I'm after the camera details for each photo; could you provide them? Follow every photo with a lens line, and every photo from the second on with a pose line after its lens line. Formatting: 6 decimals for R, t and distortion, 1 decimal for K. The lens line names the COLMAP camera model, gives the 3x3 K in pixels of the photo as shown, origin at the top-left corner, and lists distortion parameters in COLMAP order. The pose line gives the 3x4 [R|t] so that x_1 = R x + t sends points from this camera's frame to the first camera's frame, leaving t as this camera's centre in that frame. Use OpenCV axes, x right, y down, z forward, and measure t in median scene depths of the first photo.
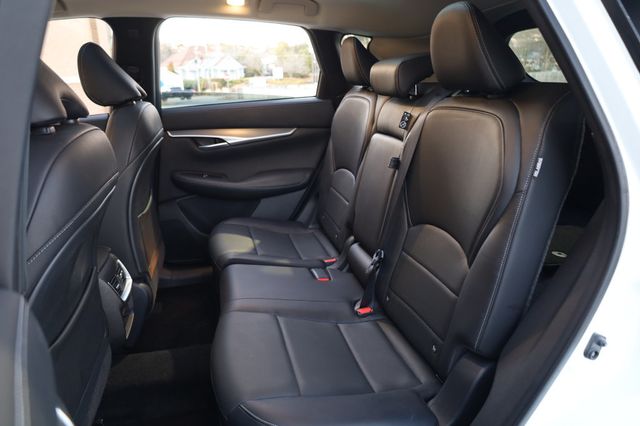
lens RADIAL K [[437.9, 0, 328.7], [0, 437.9, 212.4], [0, 0, 1]] dist [-0.000703, 0.001491]
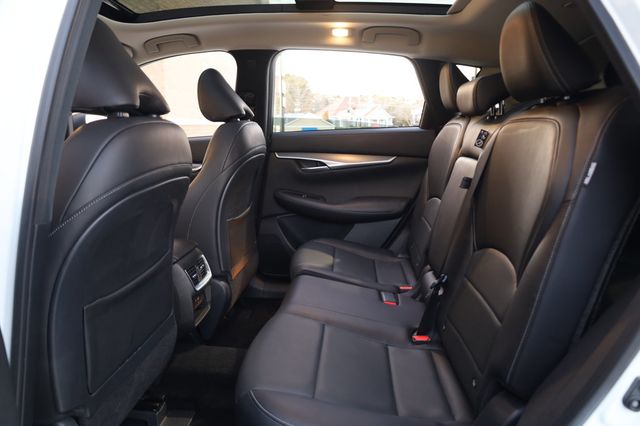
lens RADIAL K [[437.9, 0, 328.7], [0, 437.9, 212.4], [0, 0, 1]] dist [-0.000703, 0.001491]
pose [[0.947994, 0.083797, -0.307060, 0.129893], [-0.115682, 0.989458, -0.087124, 0.051893], [0.296522, 0.118115, 0.947694, 0.025042]]
